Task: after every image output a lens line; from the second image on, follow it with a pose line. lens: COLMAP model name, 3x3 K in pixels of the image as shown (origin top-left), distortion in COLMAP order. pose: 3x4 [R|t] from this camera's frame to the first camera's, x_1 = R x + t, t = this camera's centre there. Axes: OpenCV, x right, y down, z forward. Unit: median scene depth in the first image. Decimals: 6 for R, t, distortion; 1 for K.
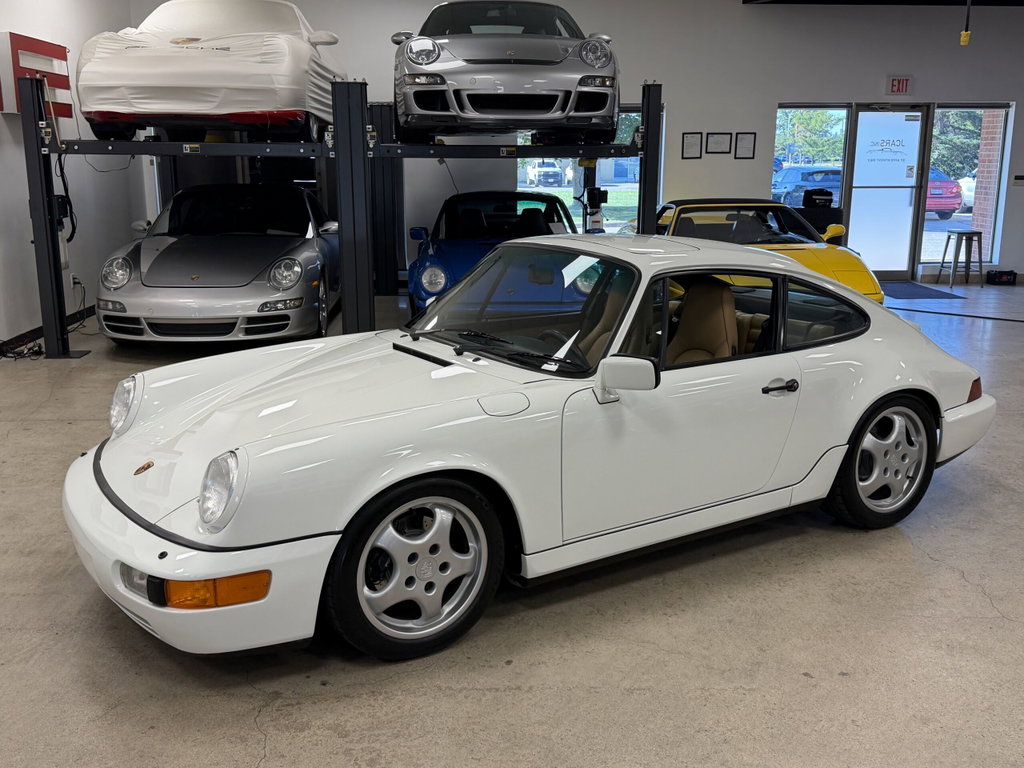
lens RADIAL K [[1006.4, 0, 512.0], [0, 1006.4, 384.0], [0, 0, 1]] dist [0.143612, -0.337447]
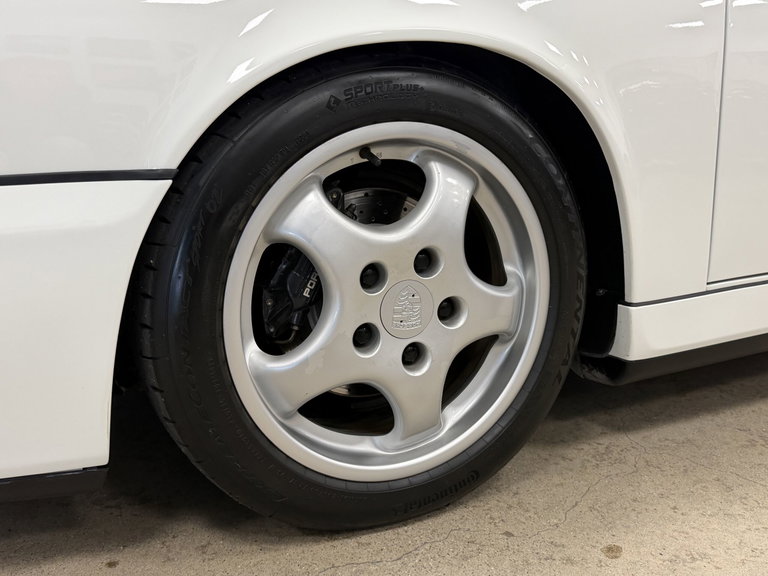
lens RADIAL K [[754.8, 0, 384.0], [0, 754.8, 288.0], [0, 0, 1]] dist [0.143612, -0.337447]
pose [[0.993869, 0.012142, -0.109895, -0.059947], [-0.012657, 0.999912, -0.003989, 0.173573], [0.109837, 0.005356, 0.993935, 0.692035]]
